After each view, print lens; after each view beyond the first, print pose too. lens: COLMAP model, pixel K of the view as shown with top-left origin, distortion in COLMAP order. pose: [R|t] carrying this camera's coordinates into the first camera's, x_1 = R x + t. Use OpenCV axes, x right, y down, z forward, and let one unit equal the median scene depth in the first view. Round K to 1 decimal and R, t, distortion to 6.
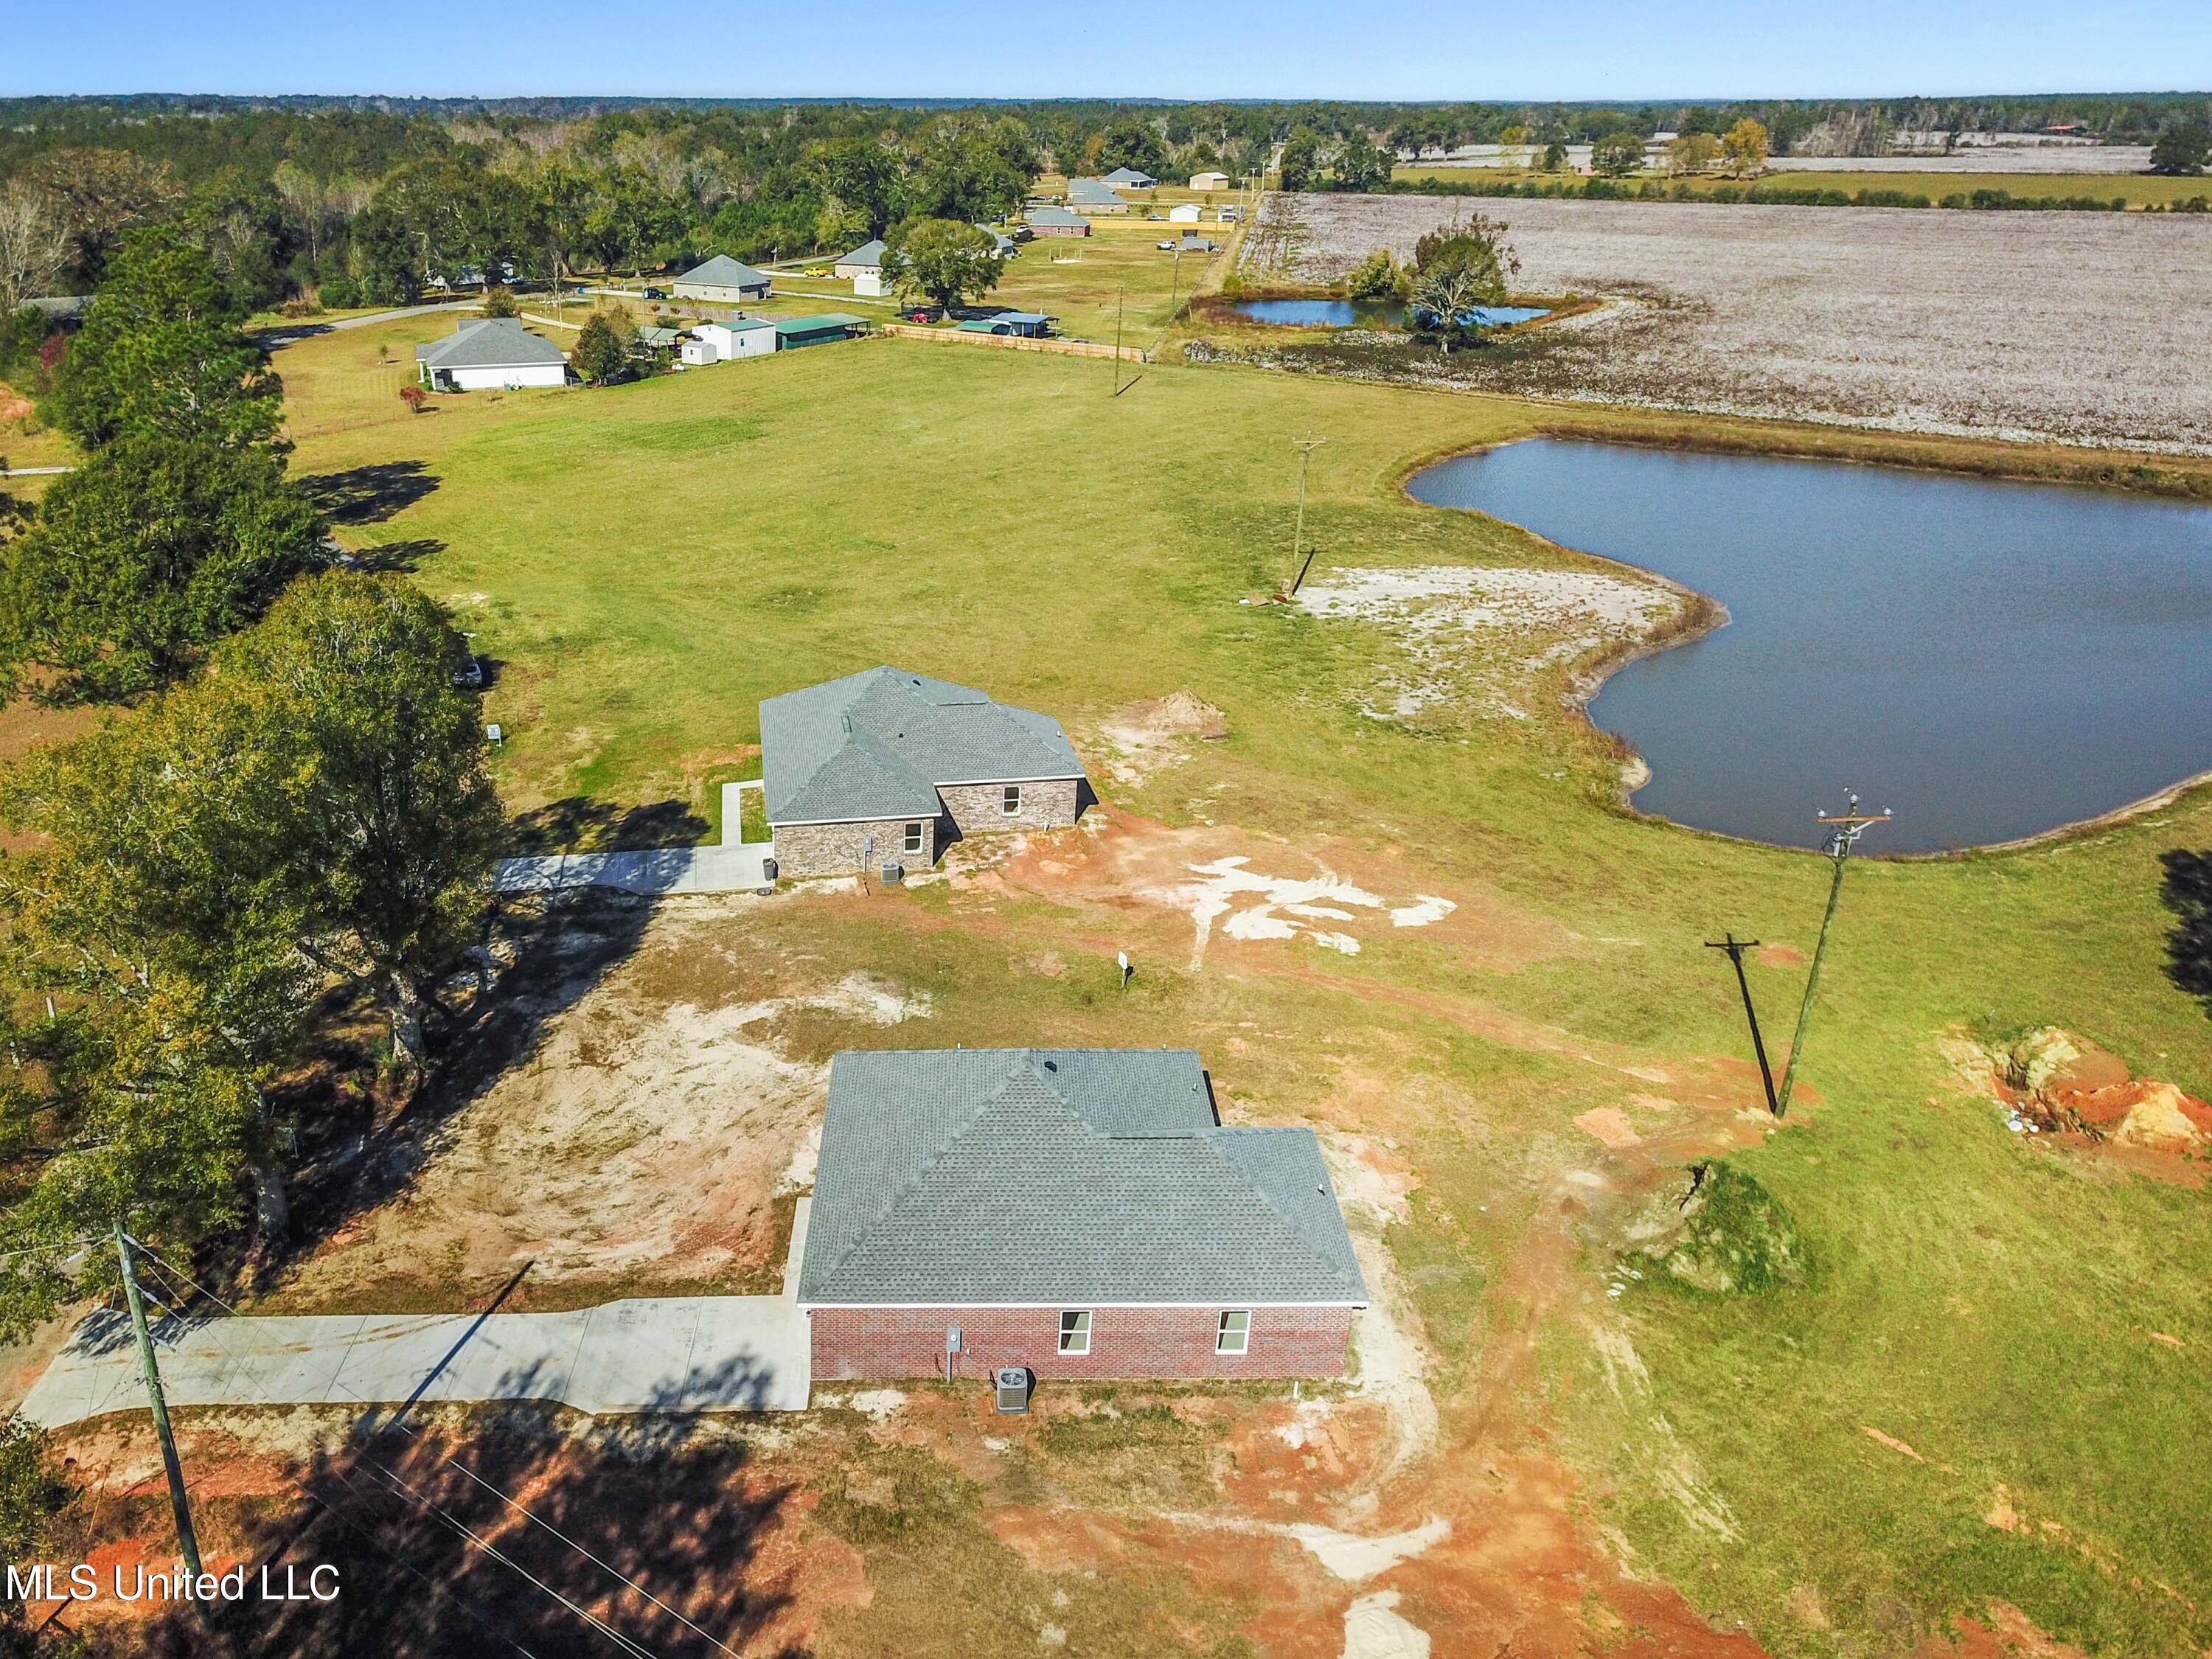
lens RADIAL K [[1659.7, 0, 1106.0], [0, 1659.7, 829.5], [0, 0, 1]] dist [0.047838, -0.033317]
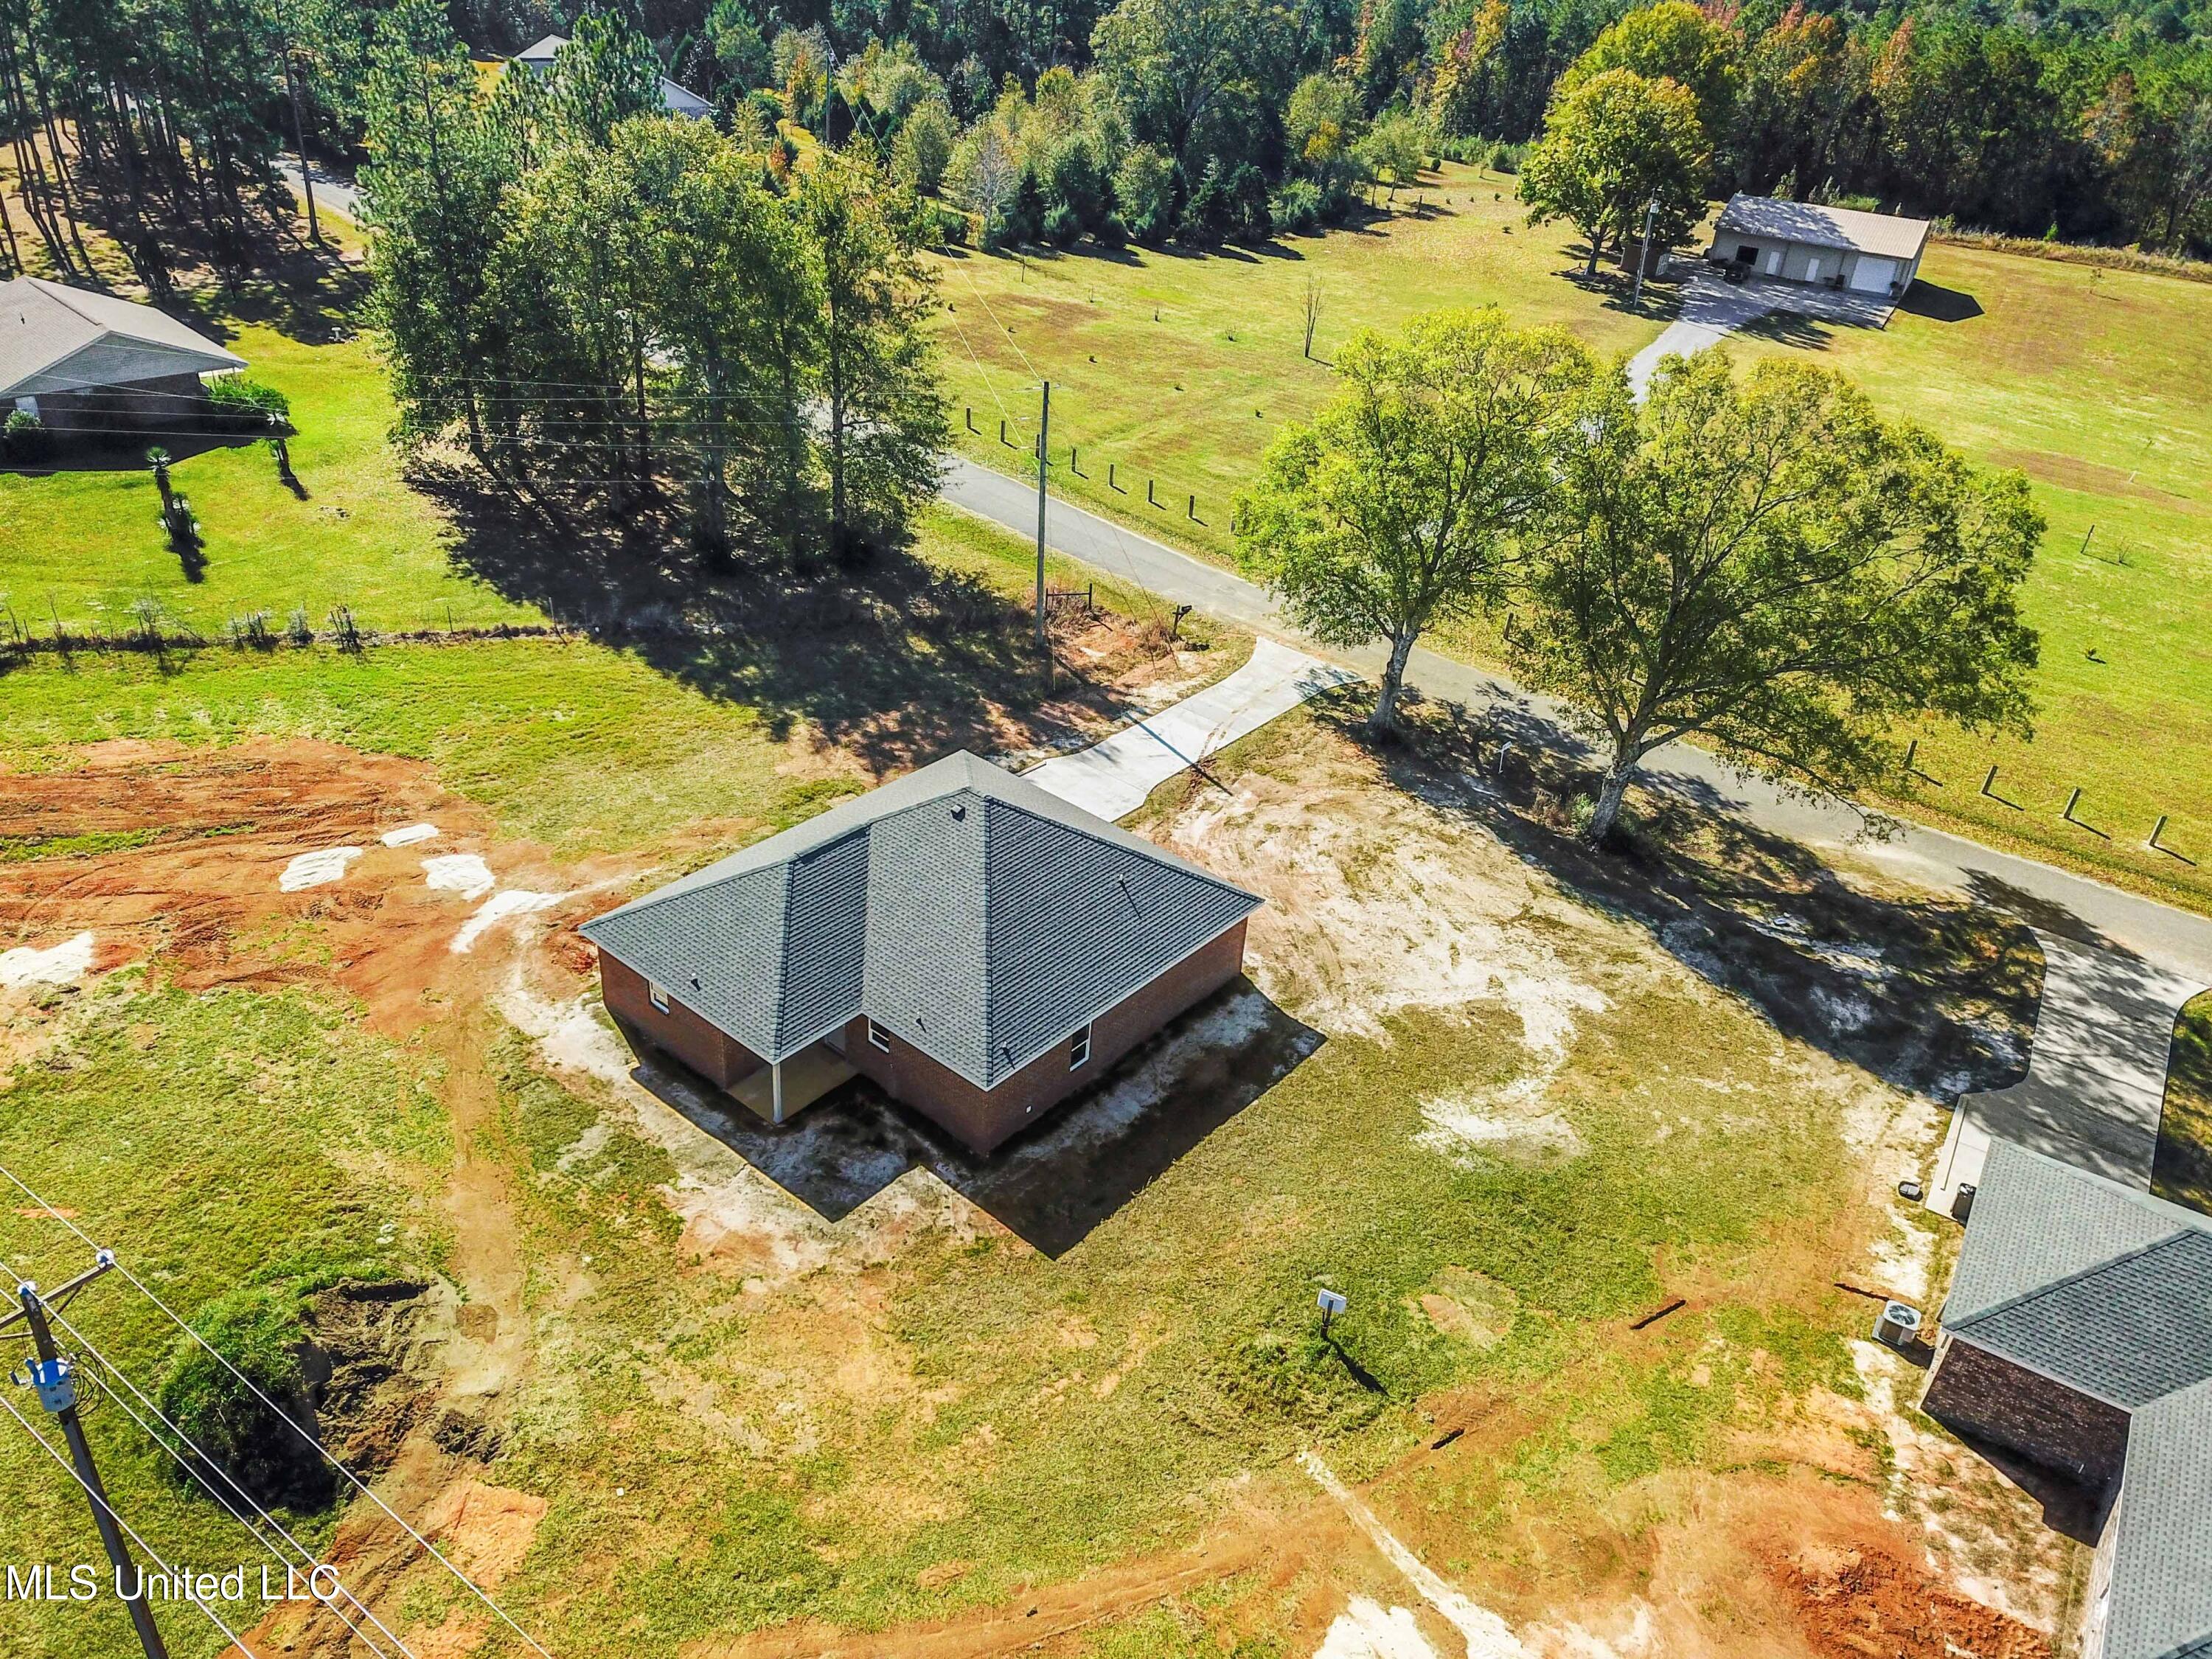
lens RADIAL K [[1659.7, 0, 1106.0], [0, 1659.7, 829.5], [0, 0, 1]] dist [0.047838, -0.033317]
pose [[-0.685948, 0.342797, -0.641846, 0.462094], [-0.348901, 0.619120, 0.703533, -0.496241], [0.638548, 0.706528, -0.305081, 1.177202]]
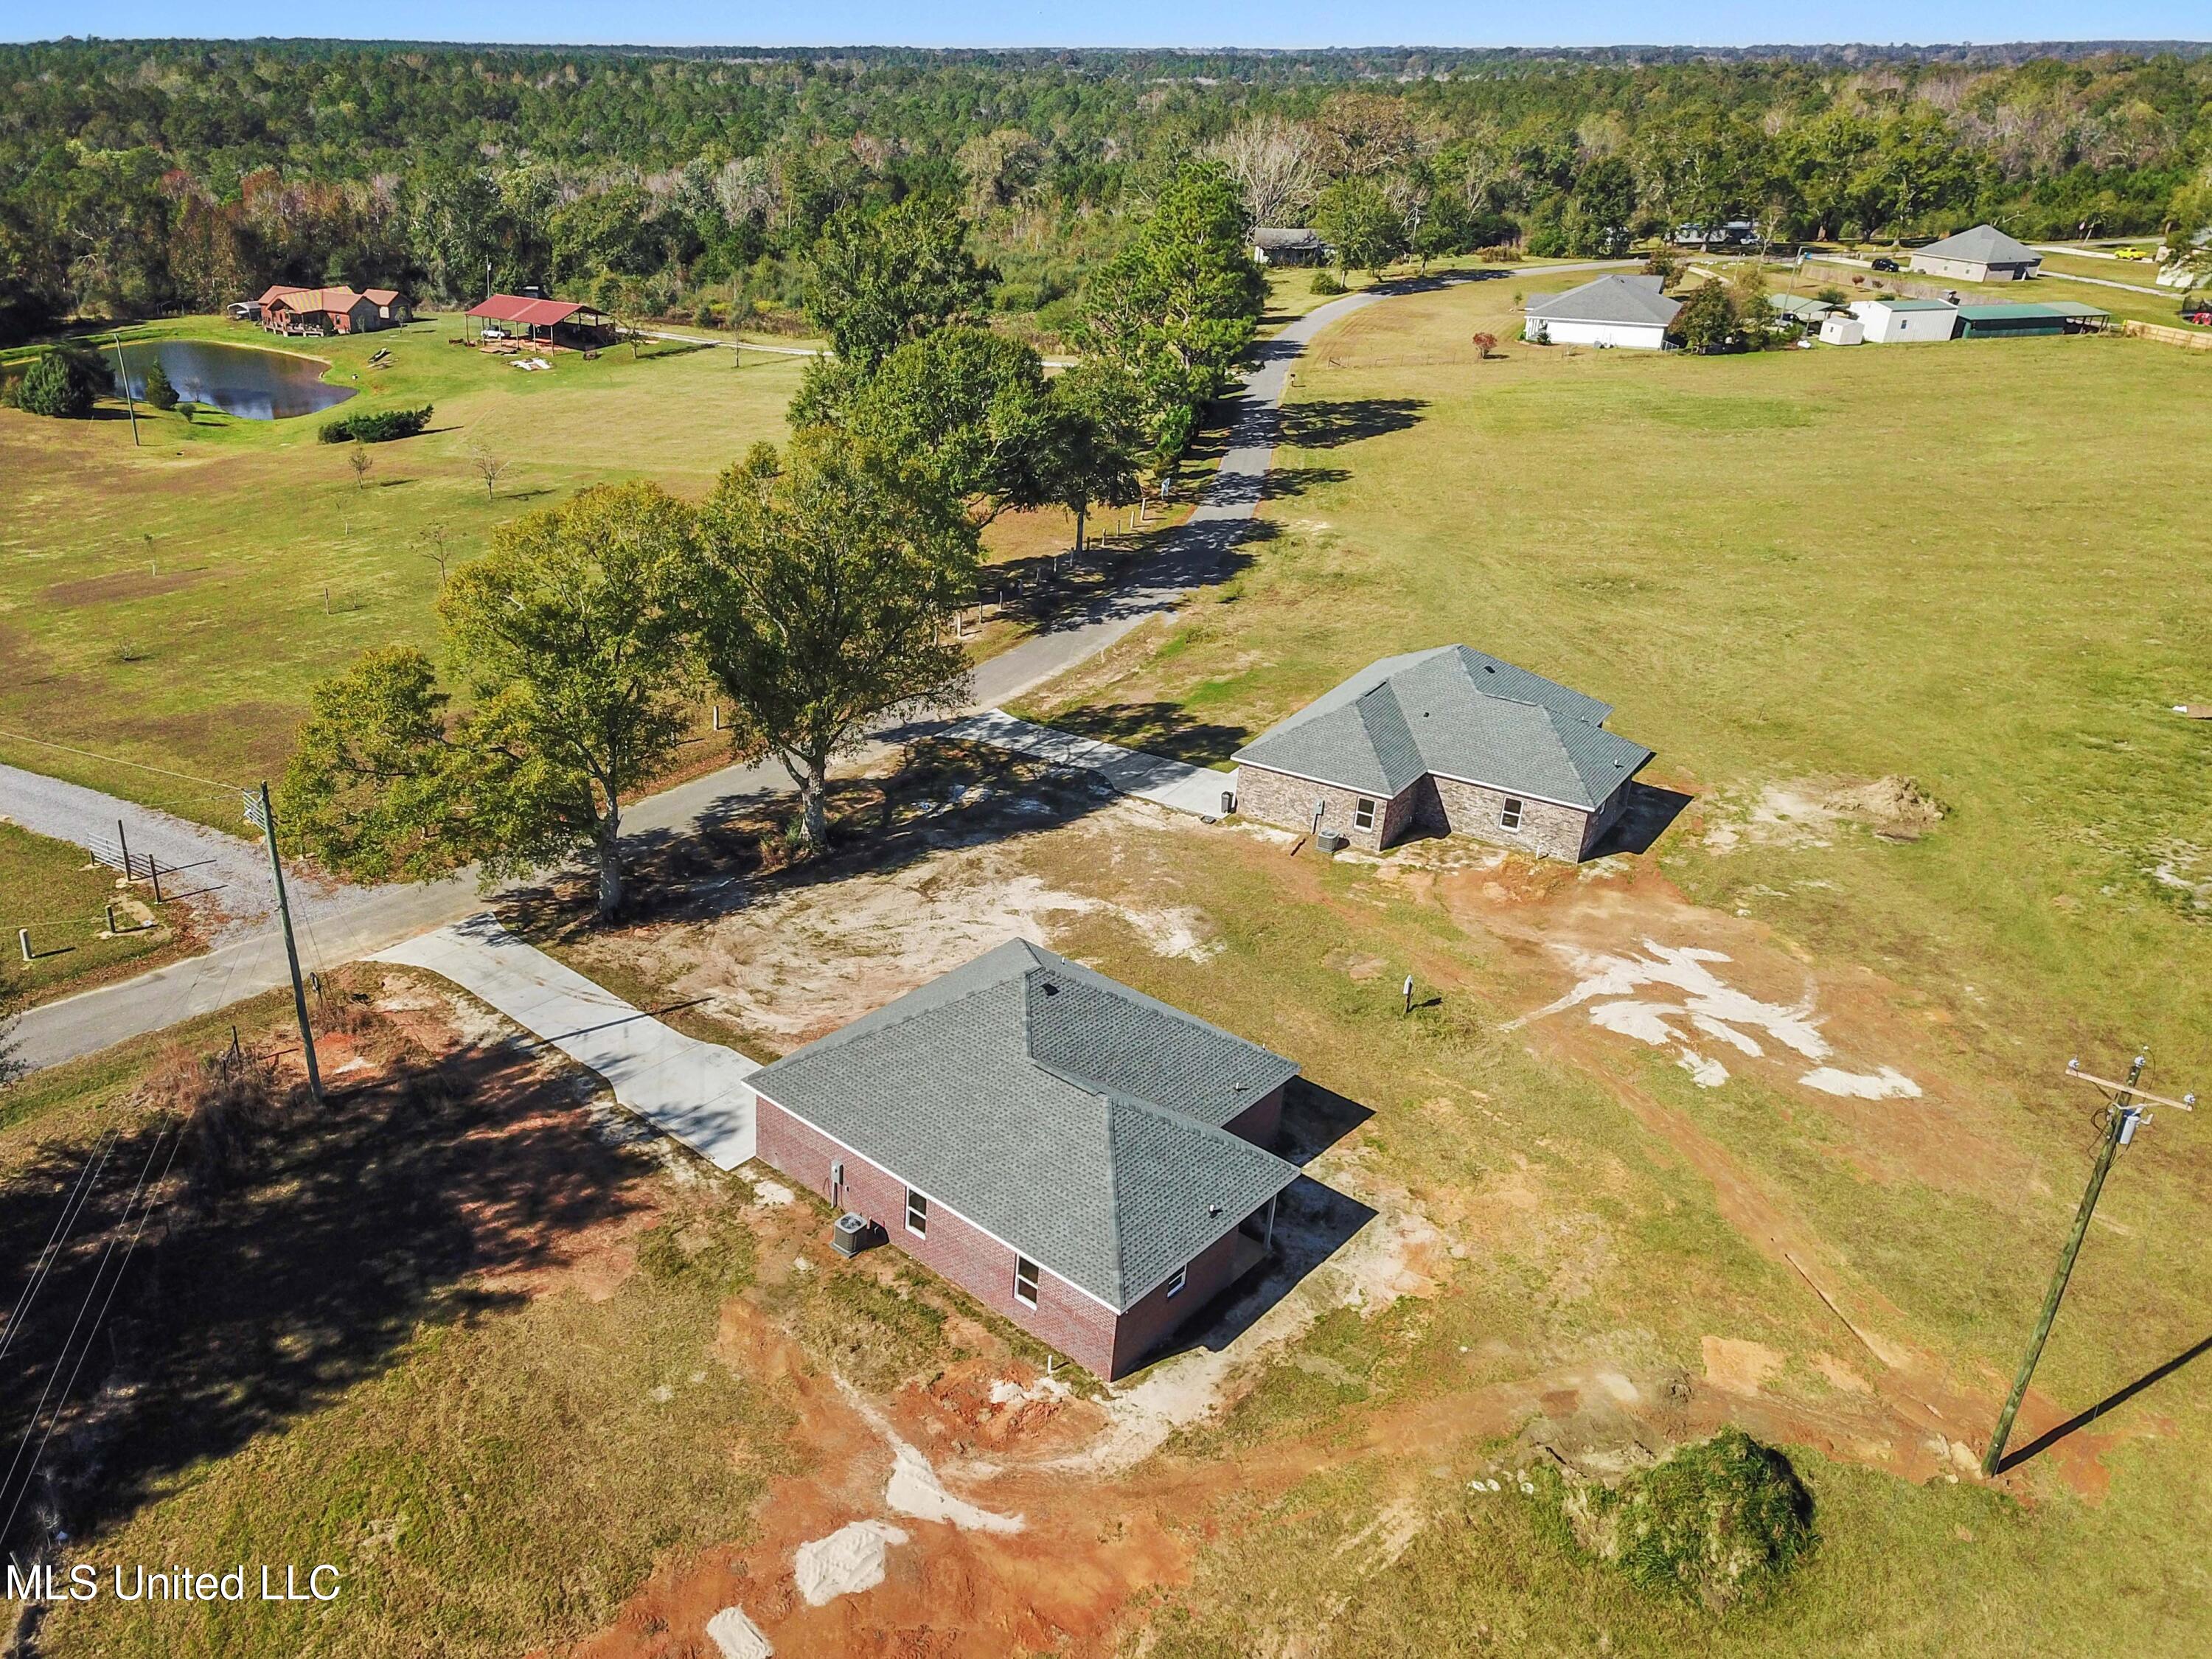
lens RADIAL K [[1782.1, 0, 1040.7], [0, 1782.1, 830.2], [0, 0, 1]] dist [0.060802, -0.032934]
pose [[0.715474, 0.285696, -0.637554, 0.543638], [-0.287117, 0.952181, 0.104477, -0.053230], [0.636915, 0.108302, 0.763289, 0.132682]]
